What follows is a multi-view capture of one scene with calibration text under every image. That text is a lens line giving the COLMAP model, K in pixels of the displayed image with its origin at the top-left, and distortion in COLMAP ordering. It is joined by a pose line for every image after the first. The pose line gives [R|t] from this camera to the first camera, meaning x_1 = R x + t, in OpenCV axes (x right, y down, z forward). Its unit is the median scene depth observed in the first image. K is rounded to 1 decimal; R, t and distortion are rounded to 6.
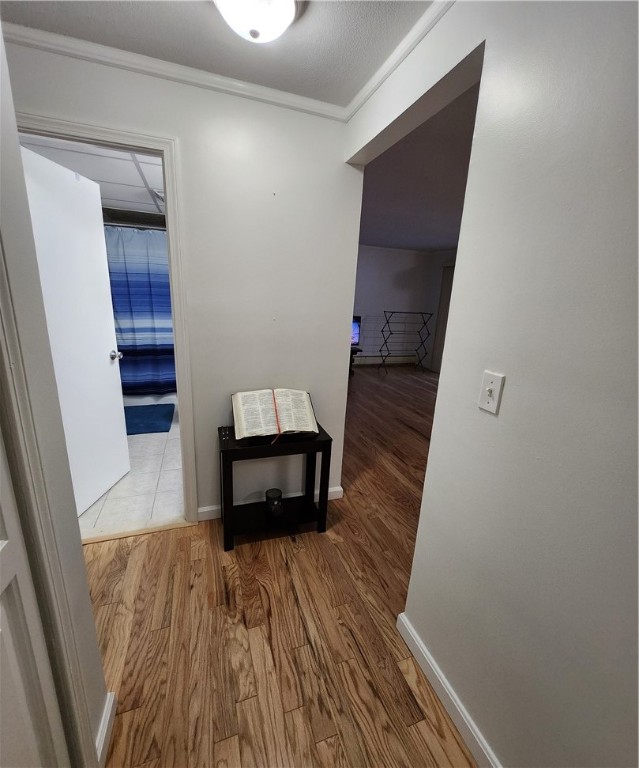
lens RADIAL K [[335.5, 0, 326.6], [0, 335.5, 382.8], [0, 0, 1]] dist [-0.012058, 0.003168]
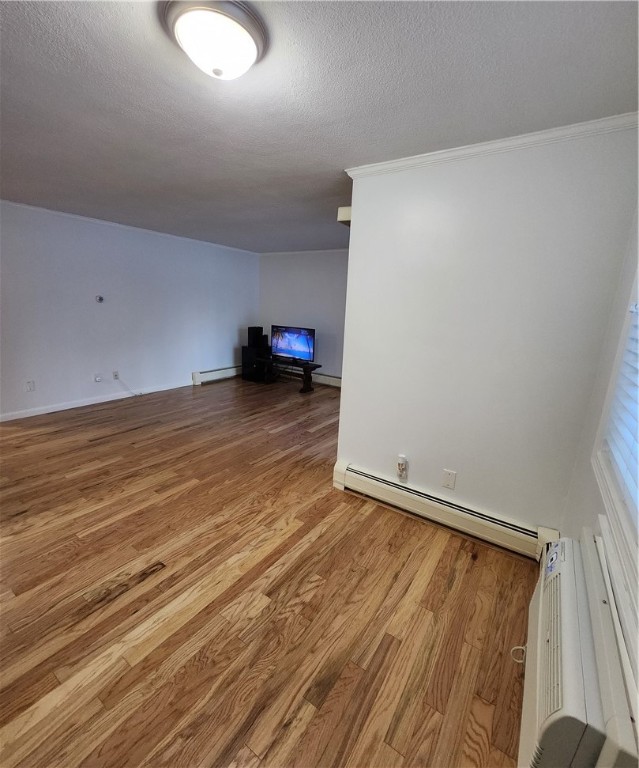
lens RADIAL K [[335.5, 0, 323.9], [0, 335.5, 381.1], [0, 0, 1]] dist [-0.012058, 0.003168]
pose [[0.592158, 0.156999, -0.790380, 3.322818], [-0.220001, 0.975073, 0.028859, -0.383228], [0.775208, 0.156795, 0.611937, 2.022640]]
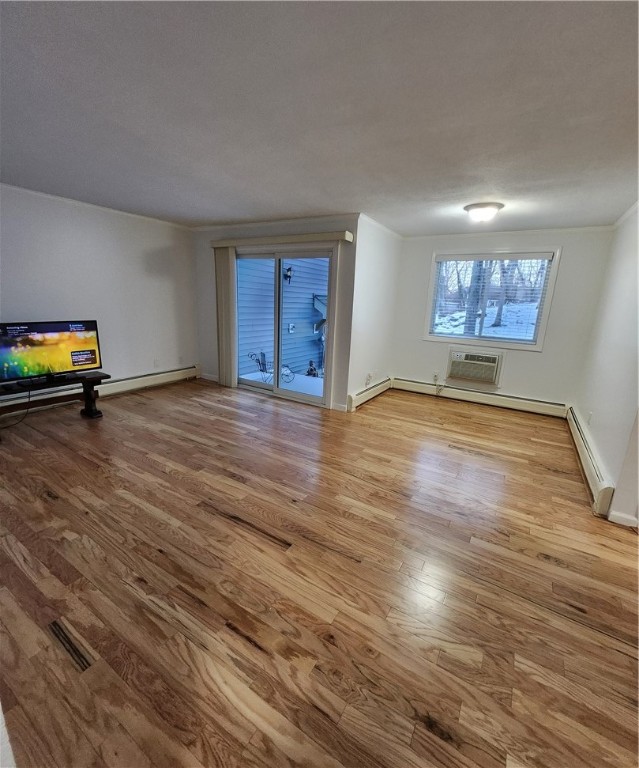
lens RADIAL K [[335.5, 0, 326.6], [0, 335.5, 383.3], [0, 0, 1]] dist [-0.012058, 0.003168]
pose [[0.777303, -0.167201, 0.606502, 0.167922], [0.150336, 0.985473, 0.079004, -0.287159], [-0.610901, 0.029769, 0.791147, 1.116889]]
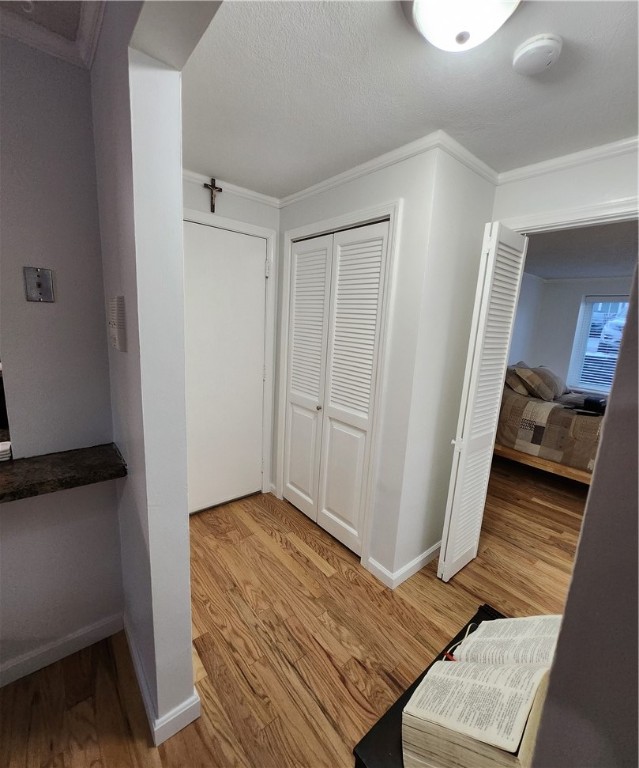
lens RADIAL K [[335.5, 0, 325.2], [0, 335.5, 385.2], [0, 0, 1]] dist [-0.012058, 0.003168]
pose [[-0.934315, -0.035766, -0.354650, 0.236531], [-0.182500, 0.902652, 0.389759, -0.413389], [0.306185, 0.428882, -0.849889, 1.421381]]
